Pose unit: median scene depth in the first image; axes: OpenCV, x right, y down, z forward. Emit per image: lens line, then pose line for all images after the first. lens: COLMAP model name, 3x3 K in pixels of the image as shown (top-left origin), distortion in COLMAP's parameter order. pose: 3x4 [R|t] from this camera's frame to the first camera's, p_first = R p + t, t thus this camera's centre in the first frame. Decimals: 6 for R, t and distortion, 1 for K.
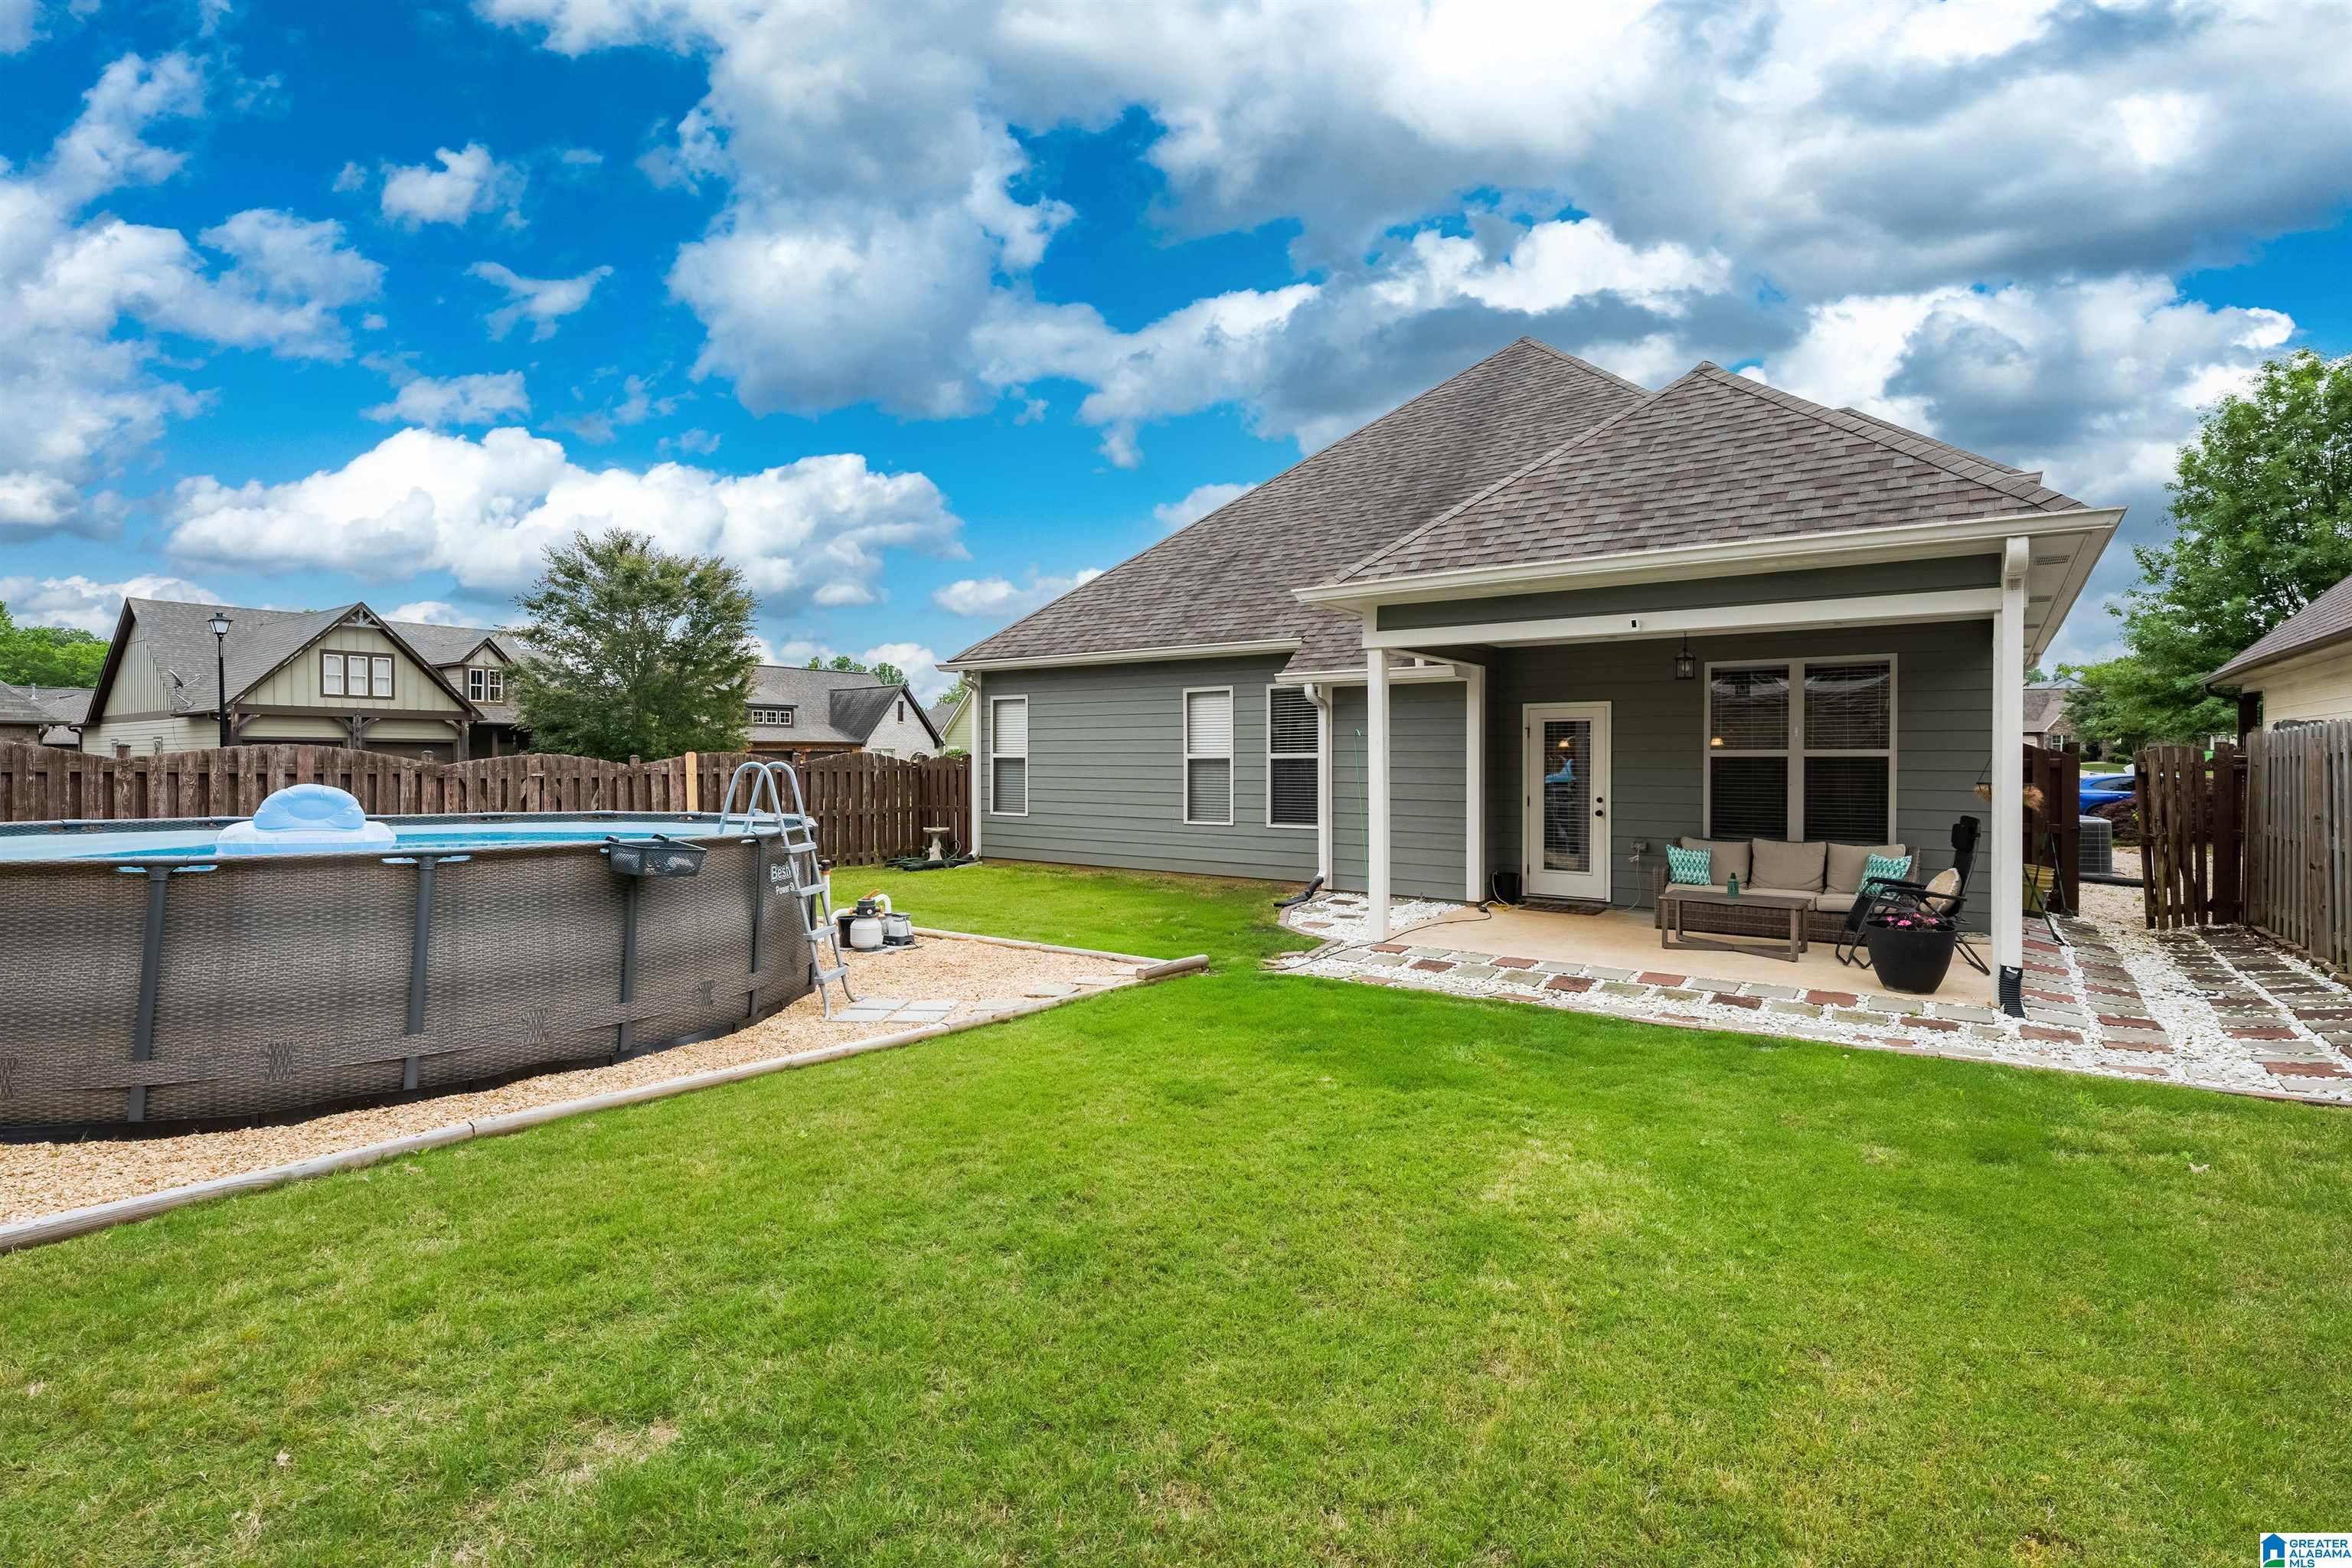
lens RADIAL K [[1105.3, 0, 1184.5], [0, 1105.3, 777.6], [0, 0, 1]] dist [0.002749, 0.000244]
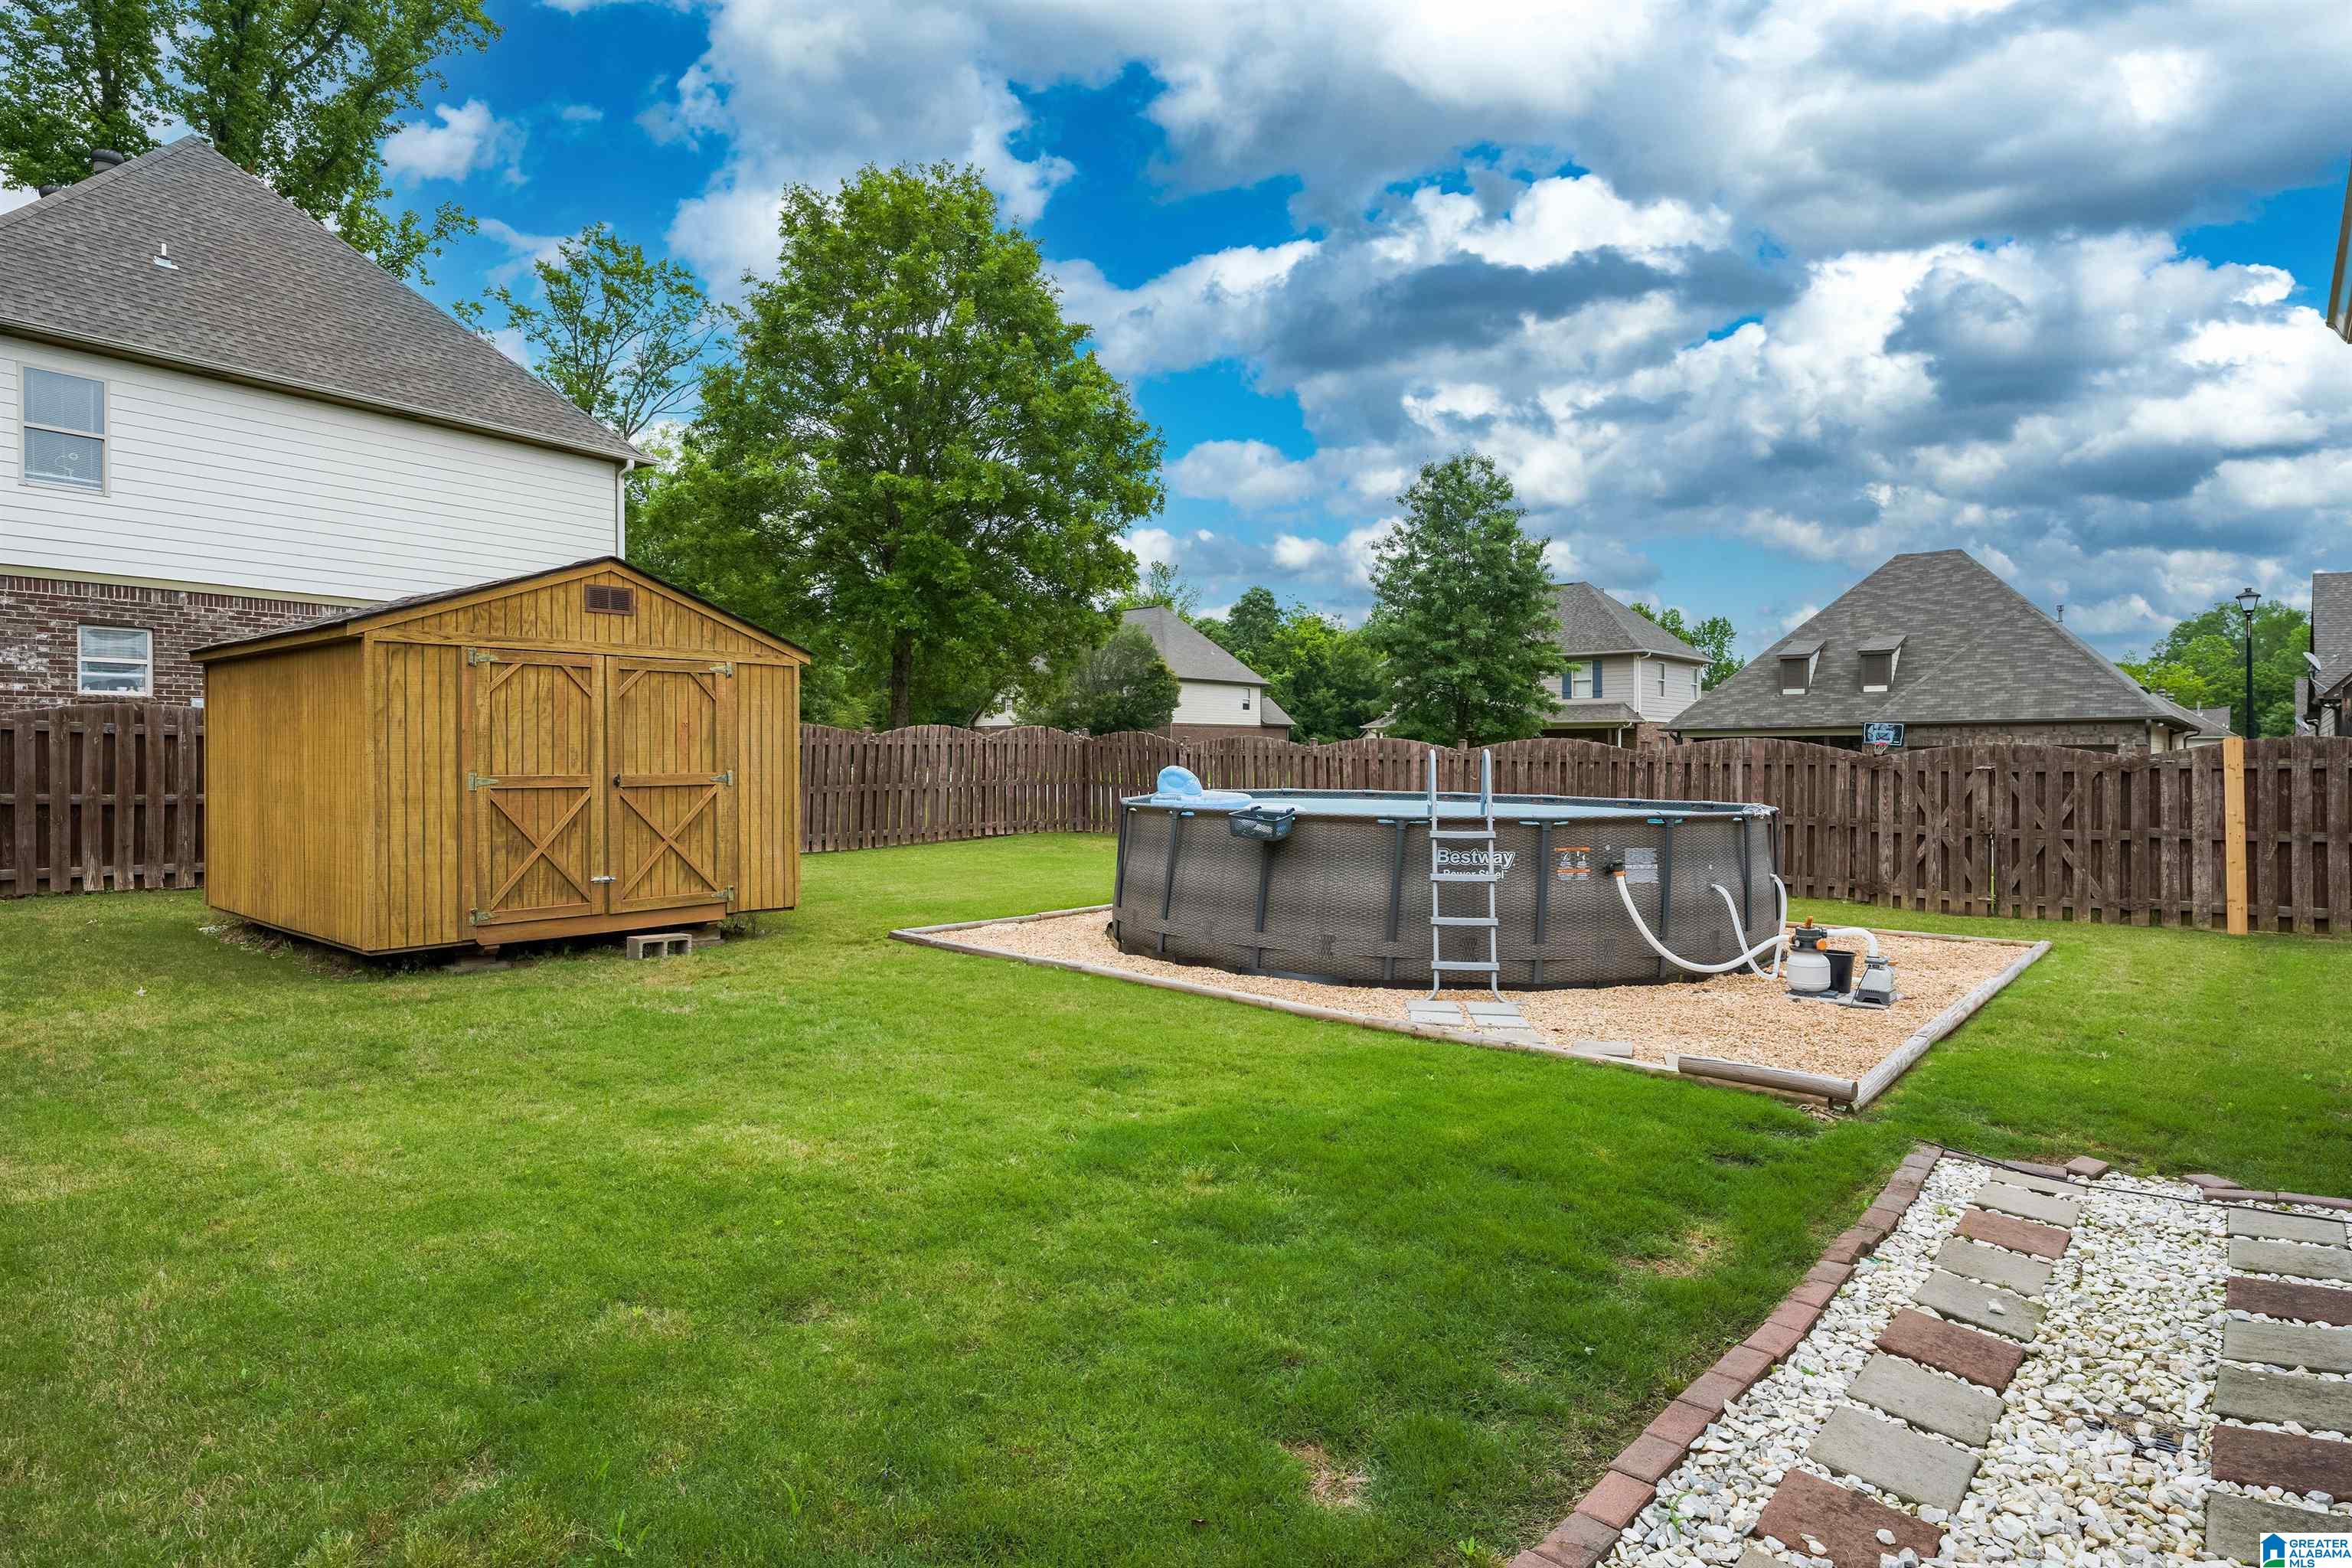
lens RADIAL K [[1286.5, 0, 1177.4], [0, 1286.5, 780.1], [0, 0, 1]] dist [0.001092, -0.000037]
pose [[-0.080722, 0.014019, -0.996638, 0.520387], [-0.011917, 0.999816, 0.015029, 0.000018], [0.996665, 0.013090, -0.080540, 0.517862]]
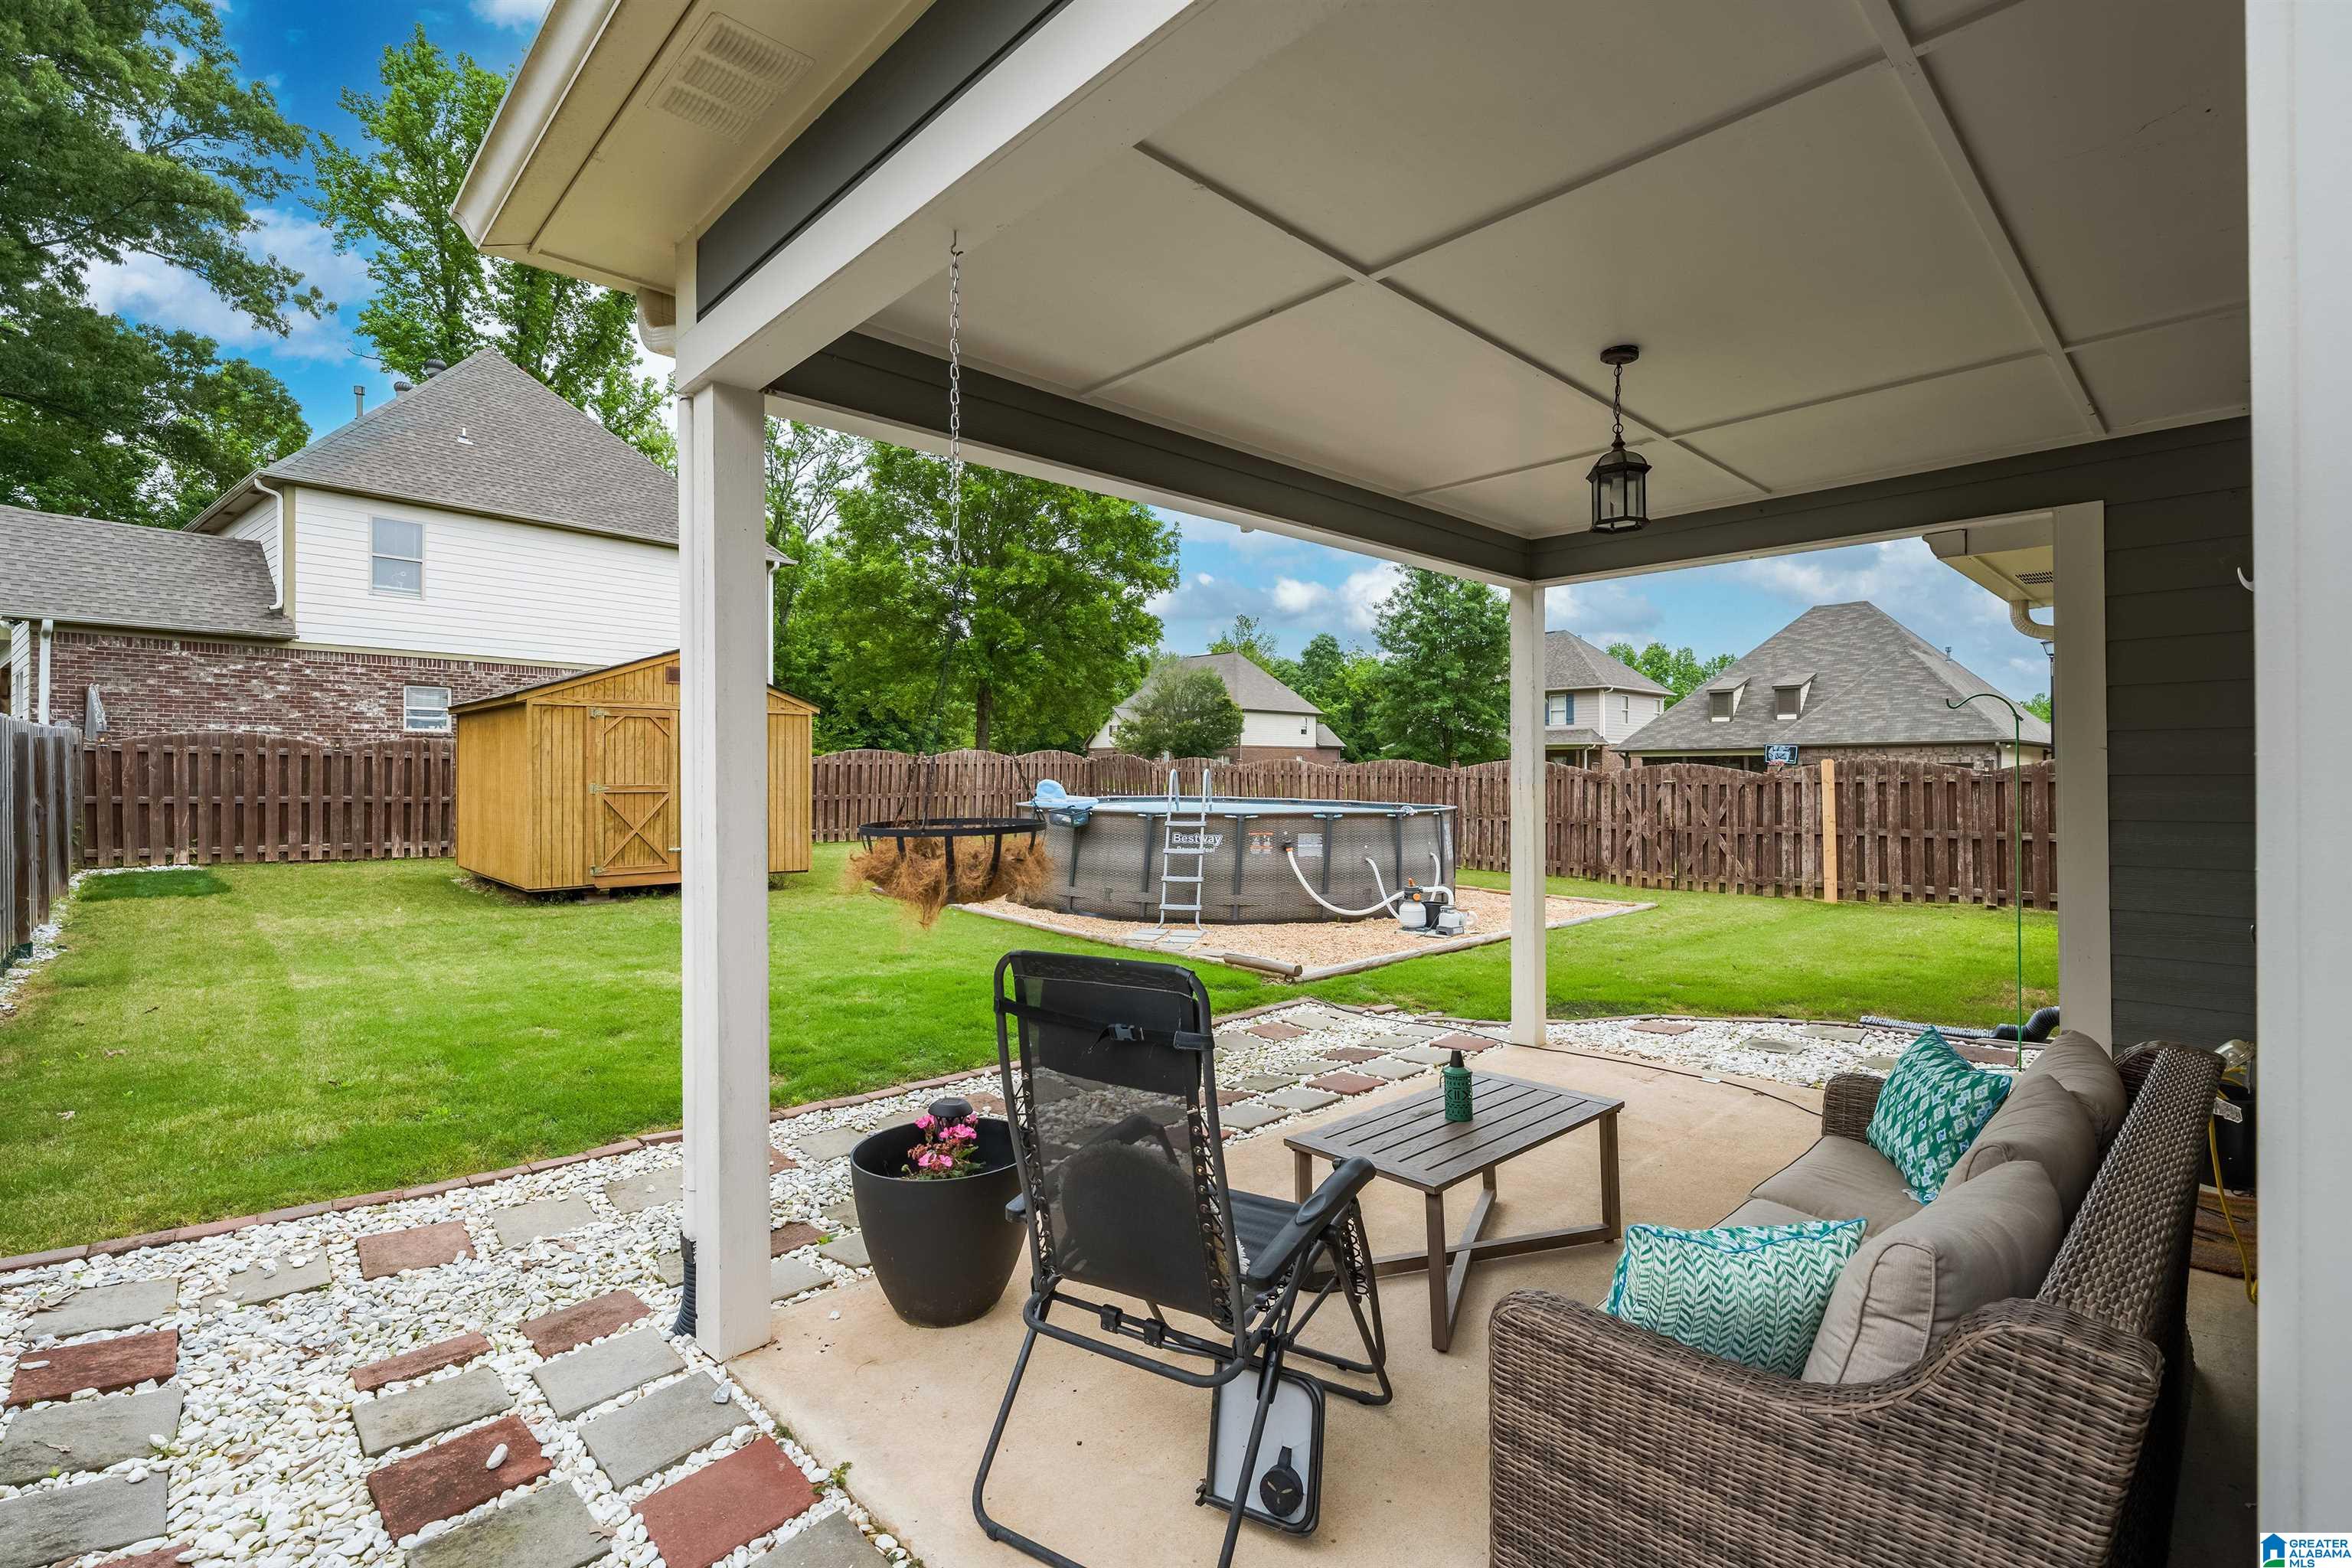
lens RADIAL K [[1061.7, 0, 1178.9], [0, 1061.7, 777.1], [0, 0, 1]] dist [-0.001060, -0.000182]
pose [[-0.181635, 0.000618, -0.983366, 0.704219], [-0.012743, 0.999914, 0.002982, -0.003971], [0.983283, 0.013072, -0.181612, 0.784334]]
